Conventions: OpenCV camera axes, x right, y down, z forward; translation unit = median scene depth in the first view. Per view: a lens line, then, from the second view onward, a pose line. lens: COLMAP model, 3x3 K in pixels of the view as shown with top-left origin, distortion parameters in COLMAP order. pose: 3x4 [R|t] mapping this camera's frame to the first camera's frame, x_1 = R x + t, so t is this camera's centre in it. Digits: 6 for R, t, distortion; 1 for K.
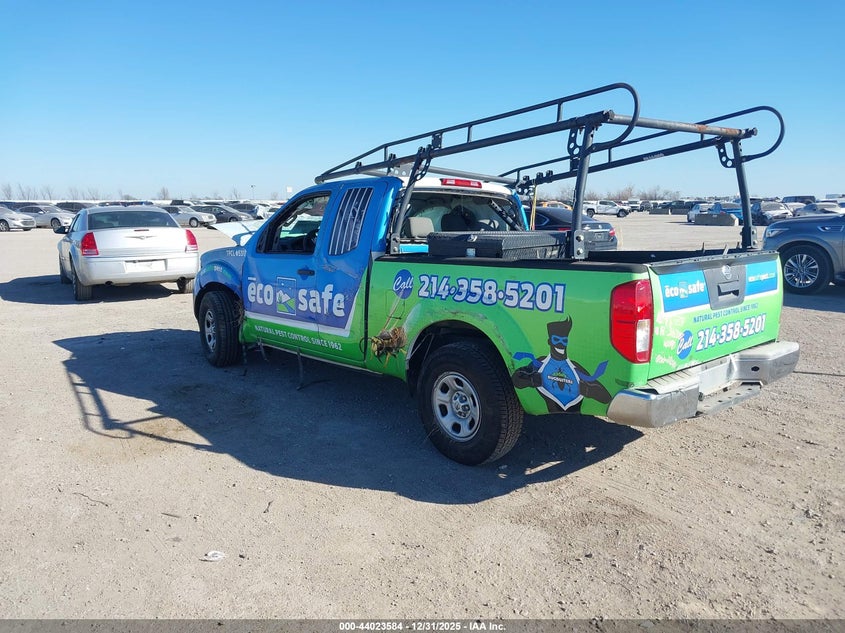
lens RADIAL K [[682.7, 0, 420.3], [0, 682.7, 315.6], [0, 0, 1]] dist [0.010485, -0.002307]
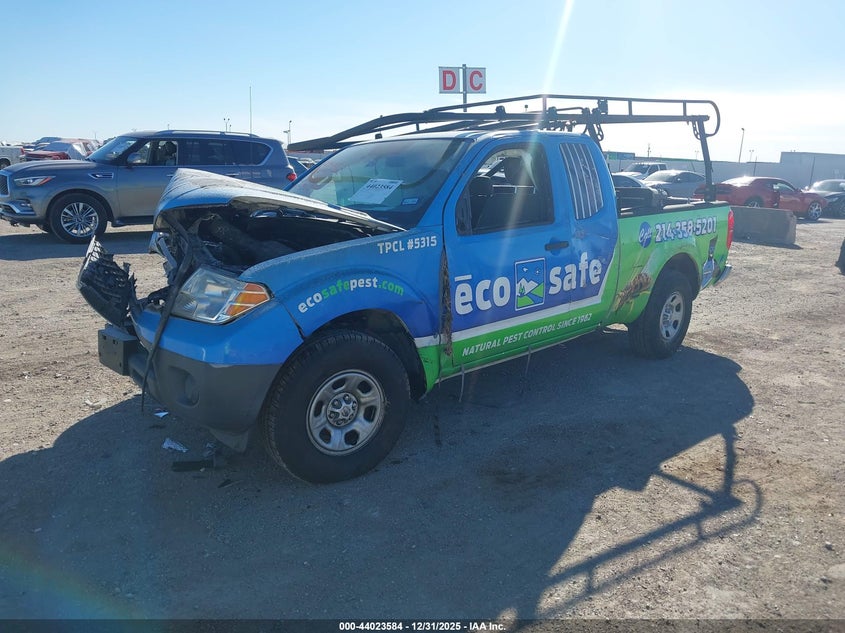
lens RADIAL K [[682.7, 0, 422.7], [0, 682.7, 315.6], [0, 0, 1]] dist [0.010485, -0.002307]
pose [[-0.077474, -0.214042, 0.973747, -0.995791], [0.126888, 0.966624, 0.222572, -0.190213], [-0.988887, 0.140801, -0.047729, 1.250595]]
